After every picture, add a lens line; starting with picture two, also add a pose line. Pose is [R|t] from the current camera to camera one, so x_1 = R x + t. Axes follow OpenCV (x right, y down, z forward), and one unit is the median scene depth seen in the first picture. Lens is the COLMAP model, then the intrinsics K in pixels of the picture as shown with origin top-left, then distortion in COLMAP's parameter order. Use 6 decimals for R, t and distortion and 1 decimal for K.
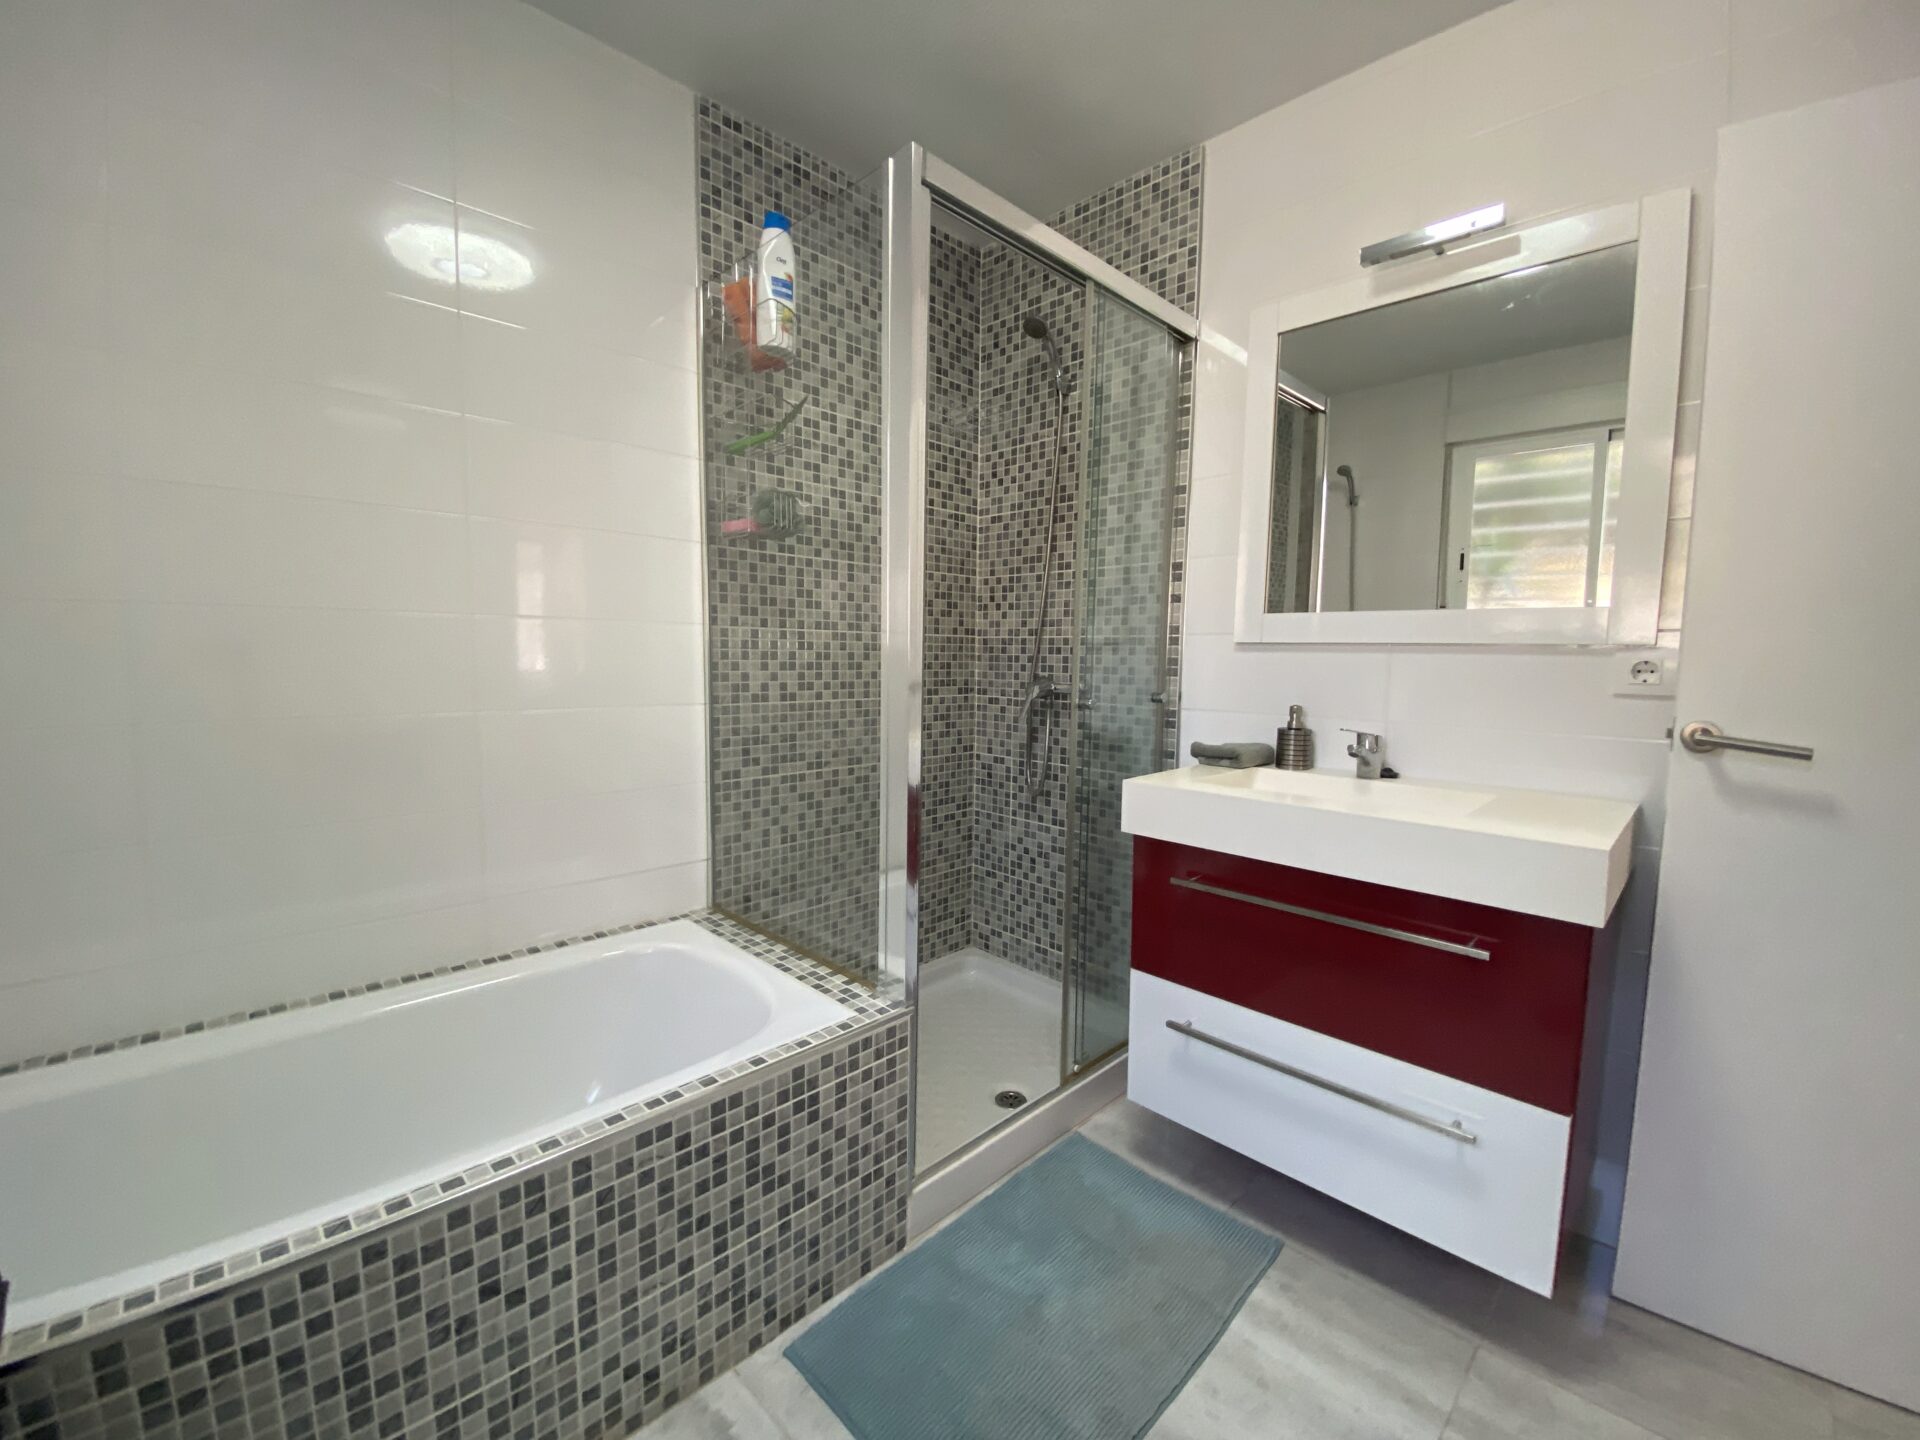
lens RADIAL K [[776.2, 0, 952.5], [0, 776.2, 718.2], [0, 0, 1]] dist [0.003025, -0.006183]
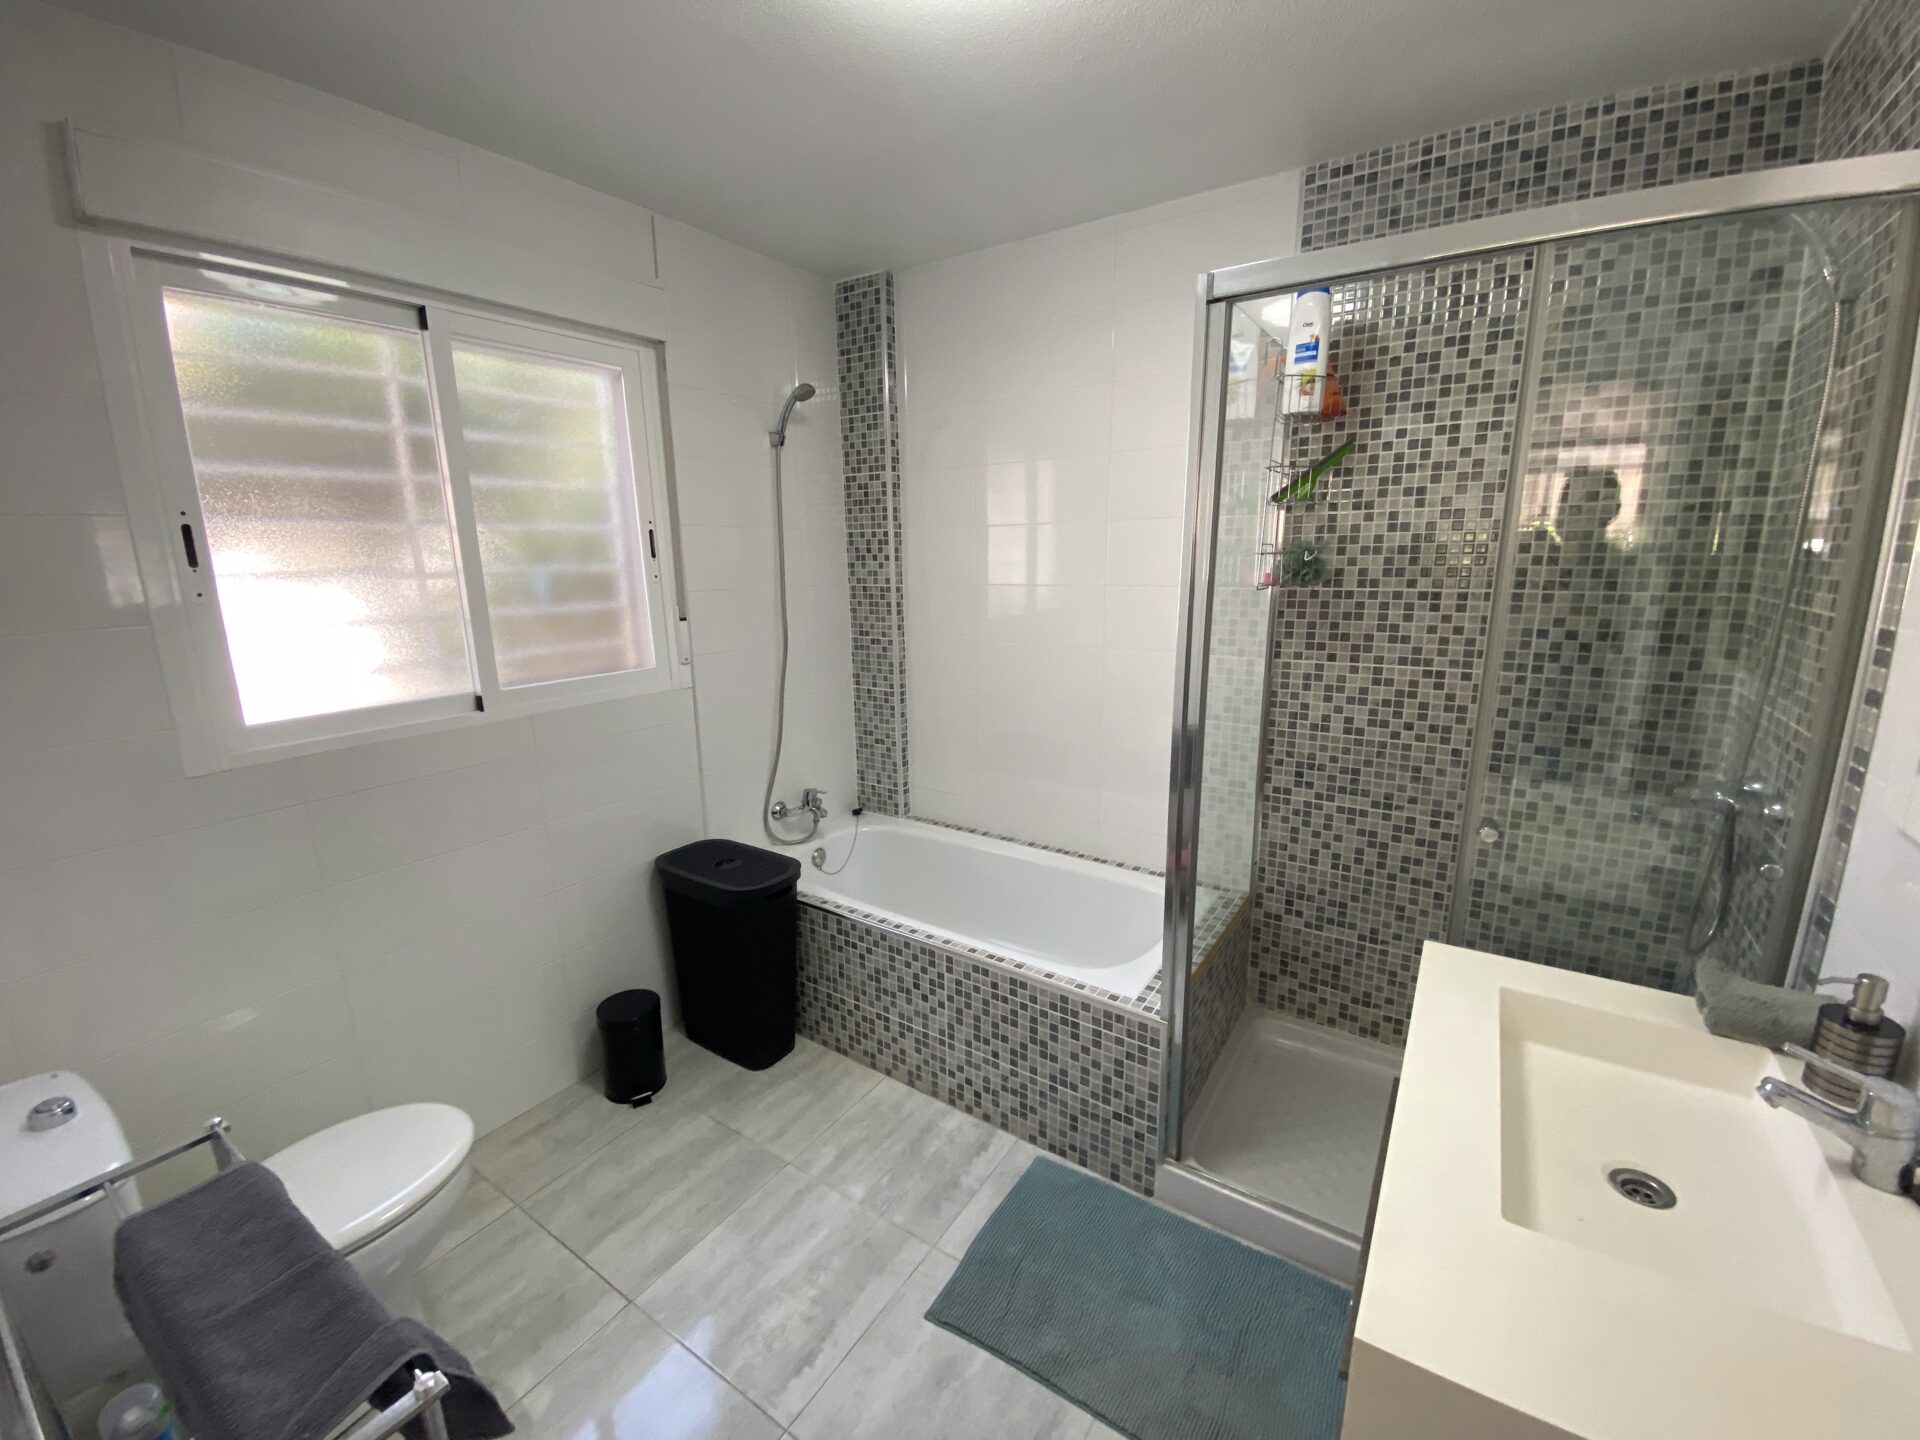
lens RADIAL K [[776.2, 0, 942.0], [0, 776.2, 702.4], [0, 0, 1]] dist [0.003025, -0.006183]
pose [[0.187390, 0.170248, -0.967420, 0.937569], [-0.063458, 0.984907, 0.161034, -0.275615], [0.980234, 0.031215, 0.195365, 0.405114]]
